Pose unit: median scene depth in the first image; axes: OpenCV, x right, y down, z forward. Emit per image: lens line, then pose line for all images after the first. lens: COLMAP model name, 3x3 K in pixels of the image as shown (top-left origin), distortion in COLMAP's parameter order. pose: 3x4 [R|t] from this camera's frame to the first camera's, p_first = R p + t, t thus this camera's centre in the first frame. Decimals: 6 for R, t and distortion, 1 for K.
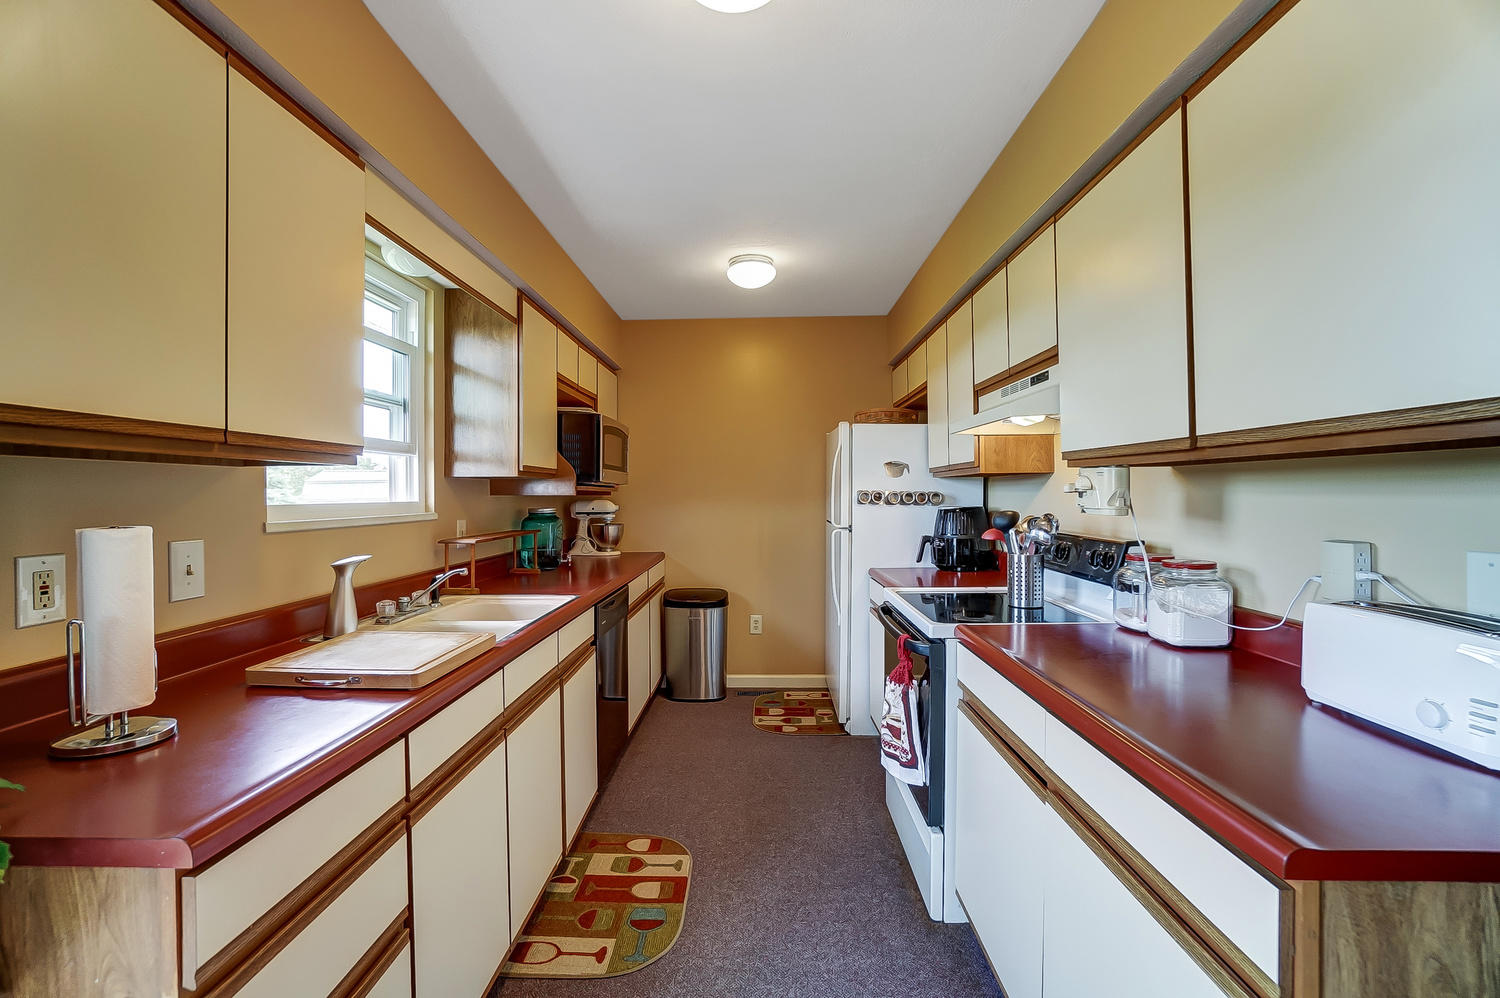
lens RADIAL K [[653.3, 0, 742.6], [0, 653.3, 500.7], [0, 0, 1]] dist [-0.026604, 0.007464]
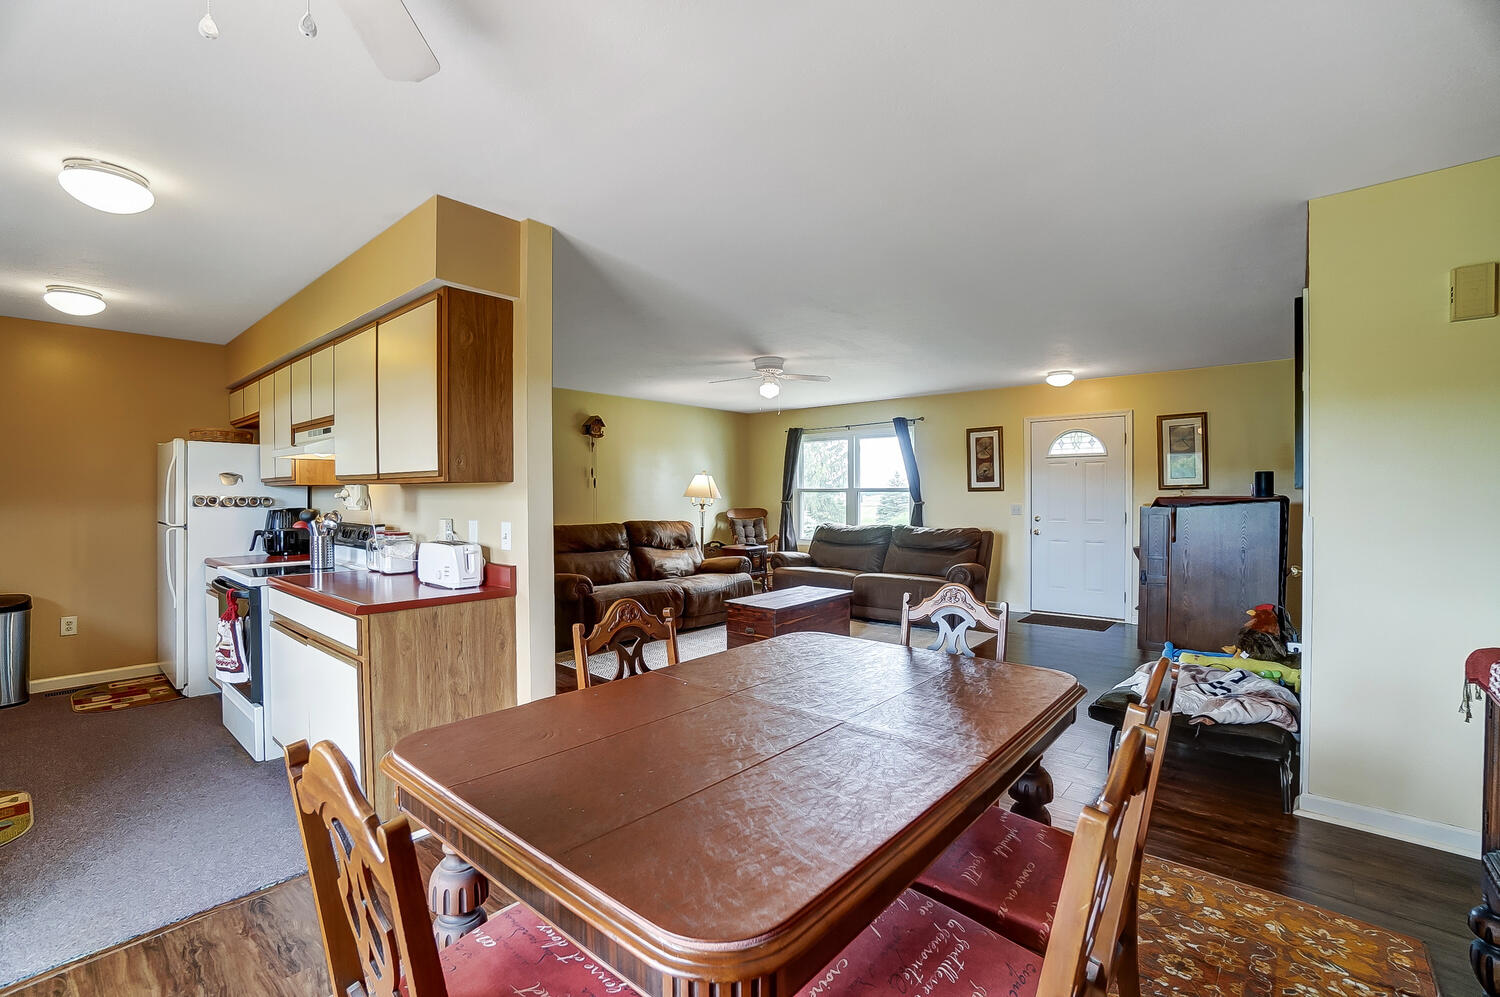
lens RADIAL K [[653.3, 0, 724.0], [0, 653.3, 511.9], [0, 0, 1]] dist [-0.026604, 0.007464]
pose [[0.648503, -0.008441, 0.761166, -0.126842], [0.001947, 0.999954, 0.009430, 0.007719], [-0.761210, -0.004633, 0.648489, -0.708469]]
